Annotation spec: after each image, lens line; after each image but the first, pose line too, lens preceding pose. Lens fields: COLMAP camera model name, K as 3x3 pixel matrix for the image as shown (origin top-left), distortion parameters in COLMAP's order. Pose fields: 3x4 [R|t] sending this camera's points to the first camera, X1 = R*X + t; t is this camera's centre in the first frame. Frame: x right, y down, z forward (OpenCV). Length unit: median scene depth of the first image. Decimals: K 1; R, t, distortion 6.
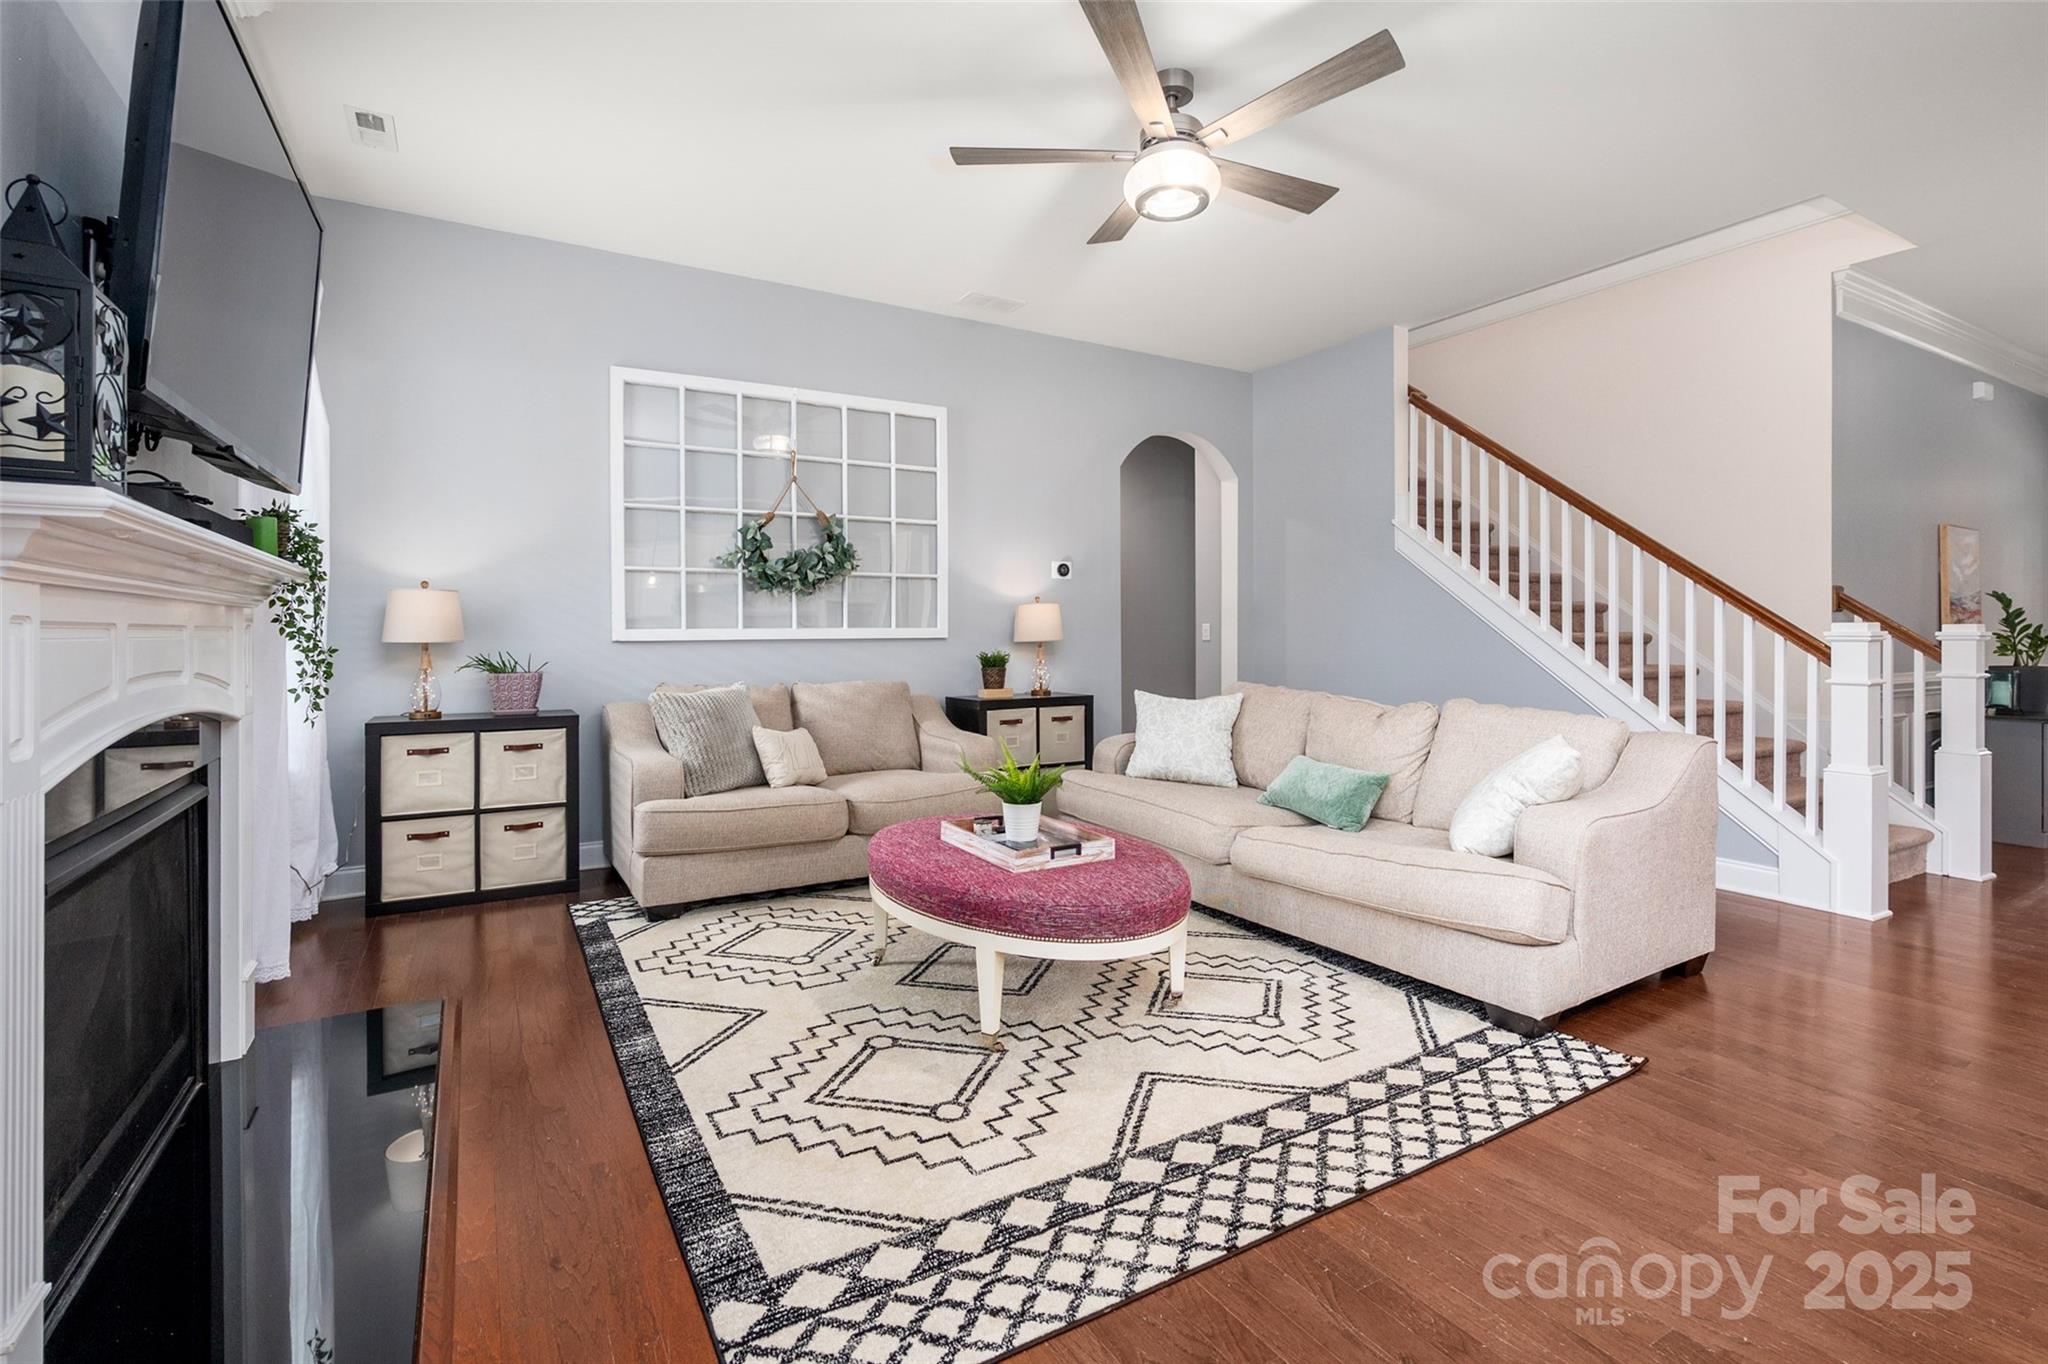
lens RADIAL K [[942.1, 0, 1046.3], [0, 942.1, 636.4], [0, 0, 1]] dist [0.002943, -0.001599]
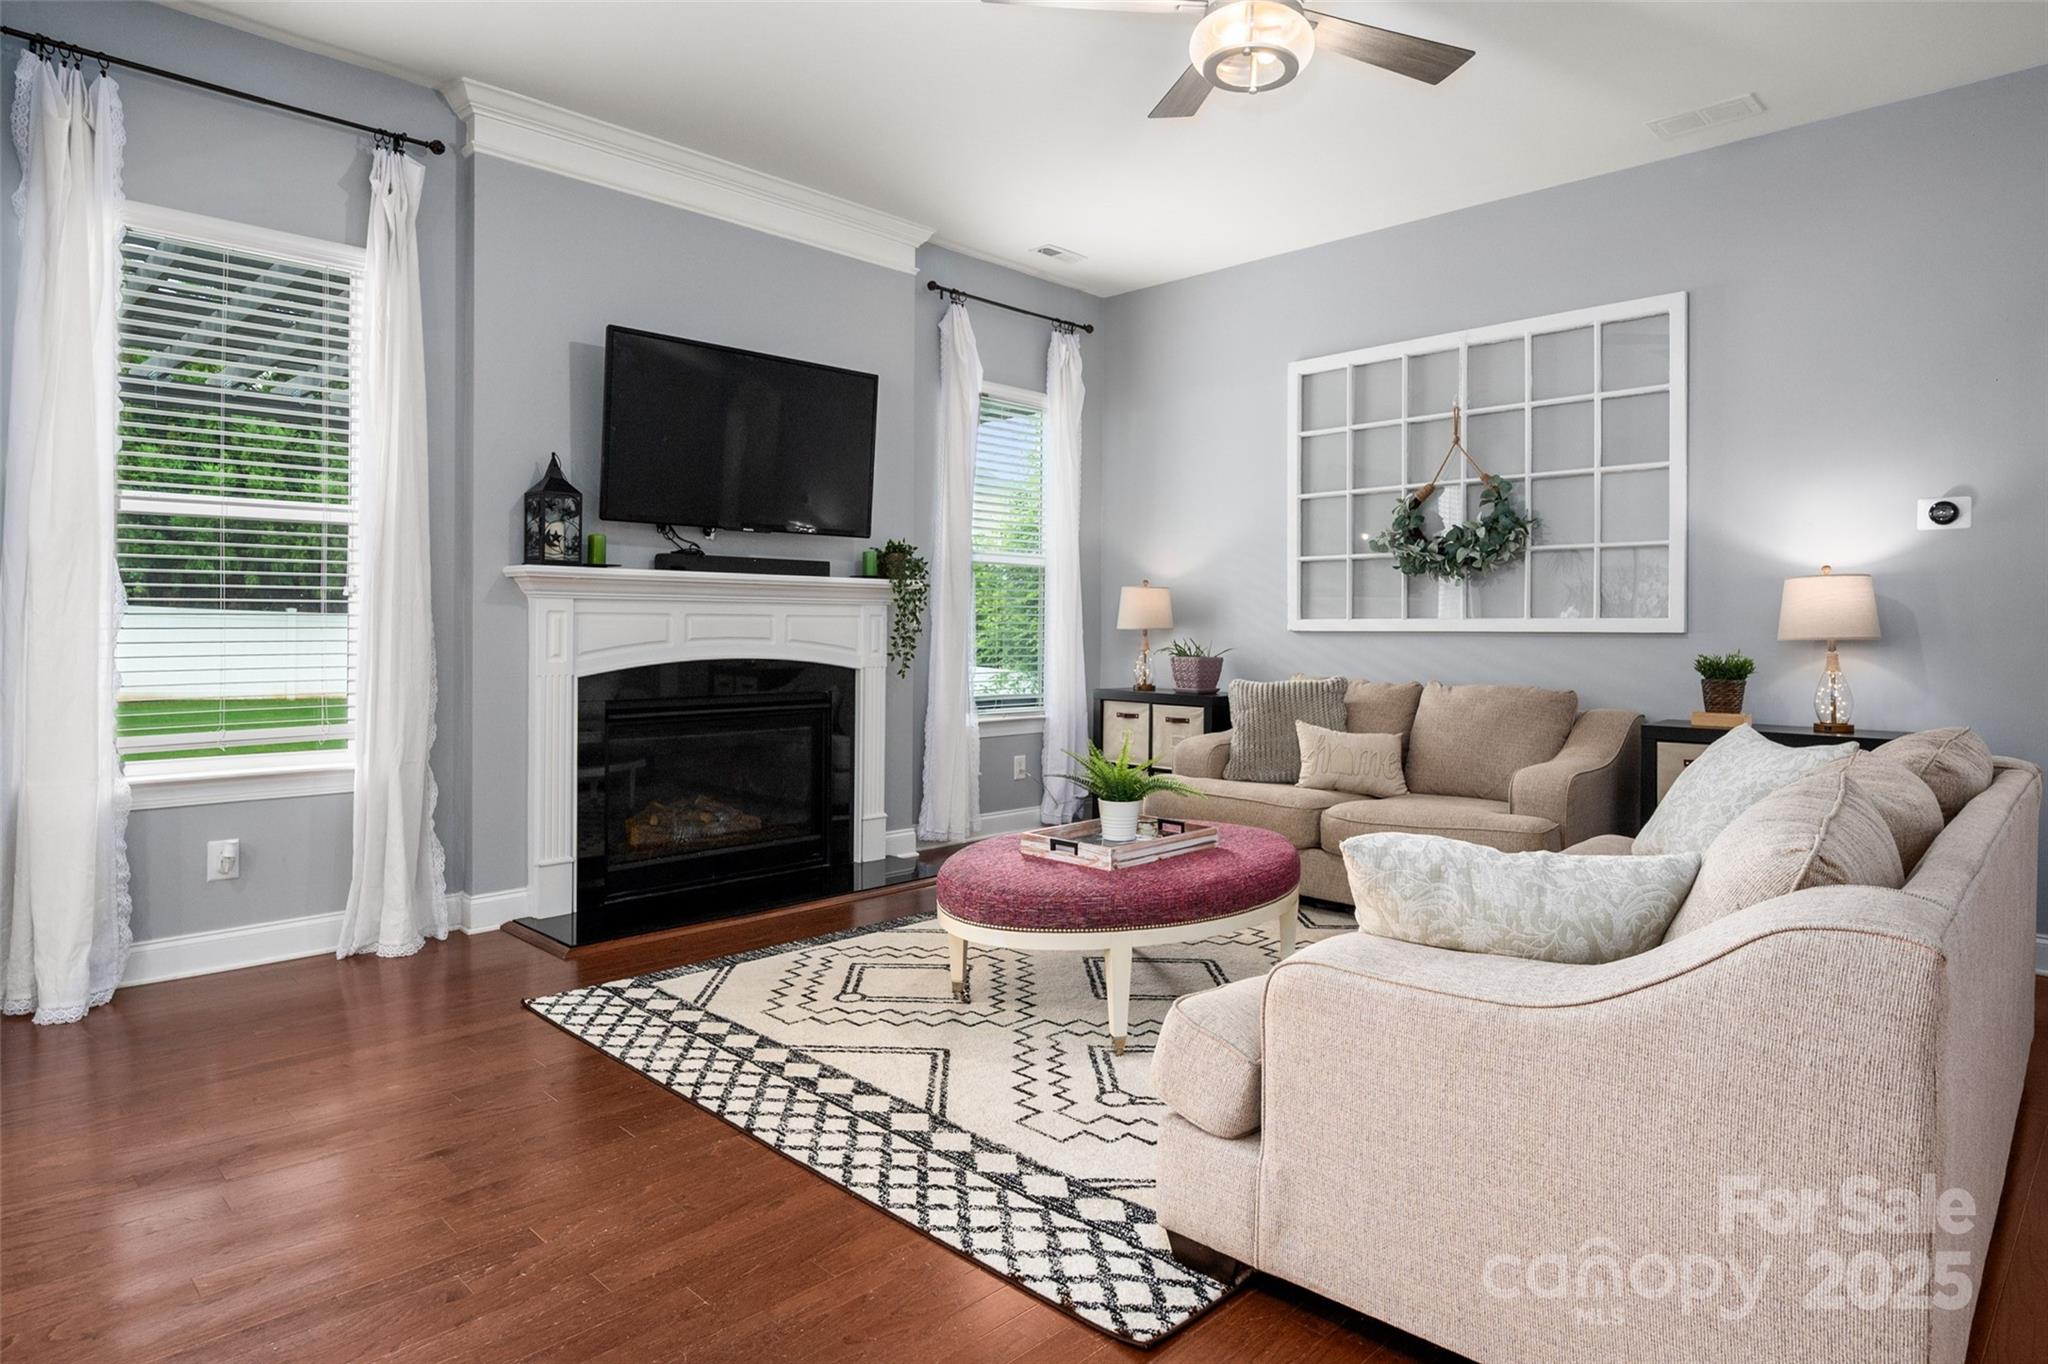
lens RADIAL K [[1175.4, 0, 1017.2], [0, 1175.4, 636.9], [0, 0, 1]] dist [0.002048, 0.000354]
pose [[0.247937, 0.015130, -0.968658, 1.375663], [-0.010744, 0.999859, 0.012867, -0.003003], [0.968717, 0.007217, 0.248065, 0.765580]]
